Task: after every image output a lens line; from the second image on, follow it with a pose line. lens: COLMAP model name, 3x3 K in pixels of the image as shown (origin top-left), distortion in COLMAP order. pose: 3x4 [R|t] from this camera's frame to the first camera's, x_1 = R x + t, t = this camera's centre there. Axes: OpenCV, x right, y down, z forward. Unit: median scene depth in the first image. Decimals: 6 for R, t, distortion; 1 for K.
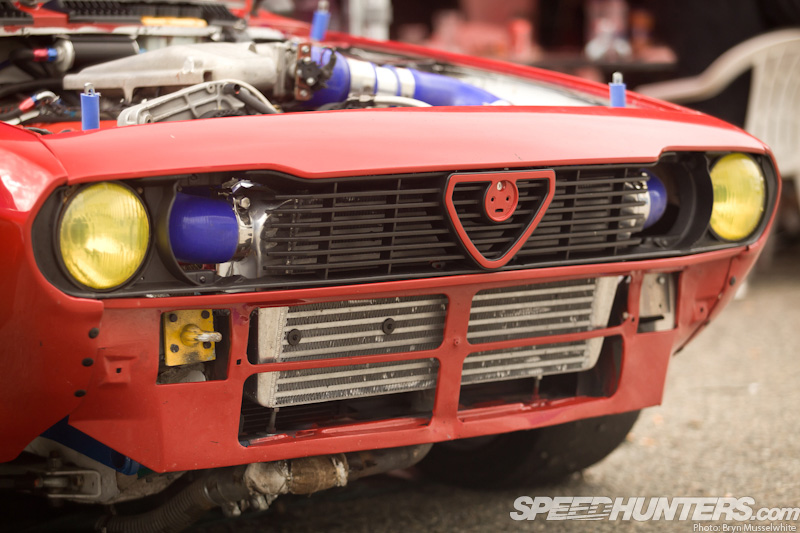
lens RADIAL K [[2547.4, 0, 400.0], [0, 2547.4, 266.5], [0, 0, 1]] dist [-0.255834, 0.000000]
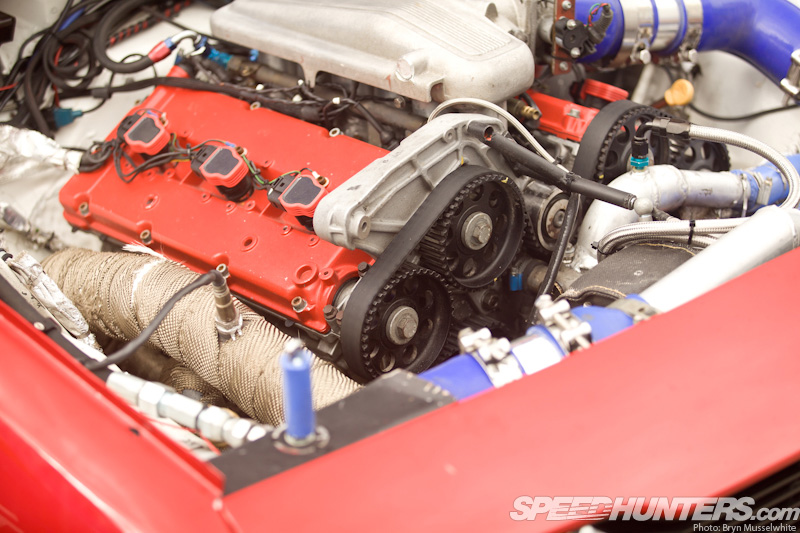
lens RADIAL K [[1841.7, 0, 399.6], [0, 1841.7, 266.0], [0, 0, 1]] dist [-0.335476, 0.000000]
pose [[0.999895, -0.013072, -0.006266, -0.080148], [0.014451, 0.933107, 0.359308, -0.196928], [0.001150, -0.359361, 0.933198, 0.518981]]
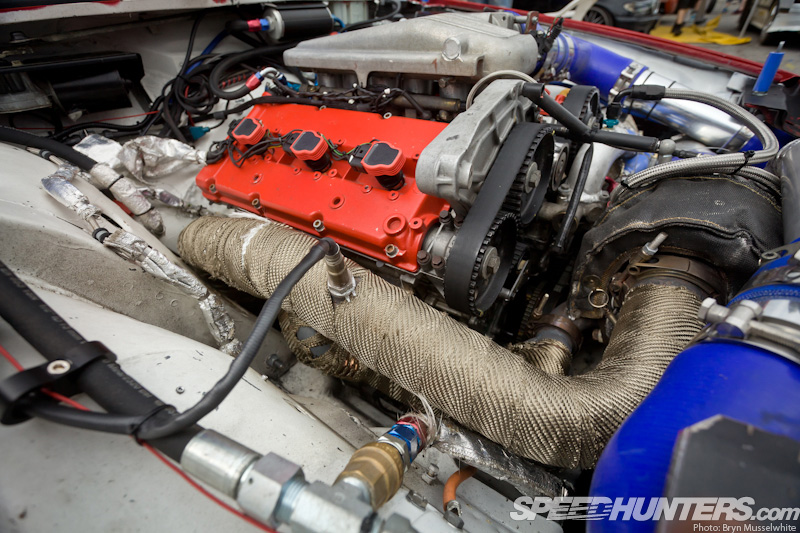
lens RADIAL K [[377.0, 0, 400.0], [0, 377.0, 267.7], [0, 0, 1]] dist [-0.038723, 0.000246]
pose [[0.982038, -0.119042, 0.146390, -0.121907], [0.026405, 0.854926, 0.518078, -0.079121], [-0.186825, -0.504907, 0.842713, 0.840638]]
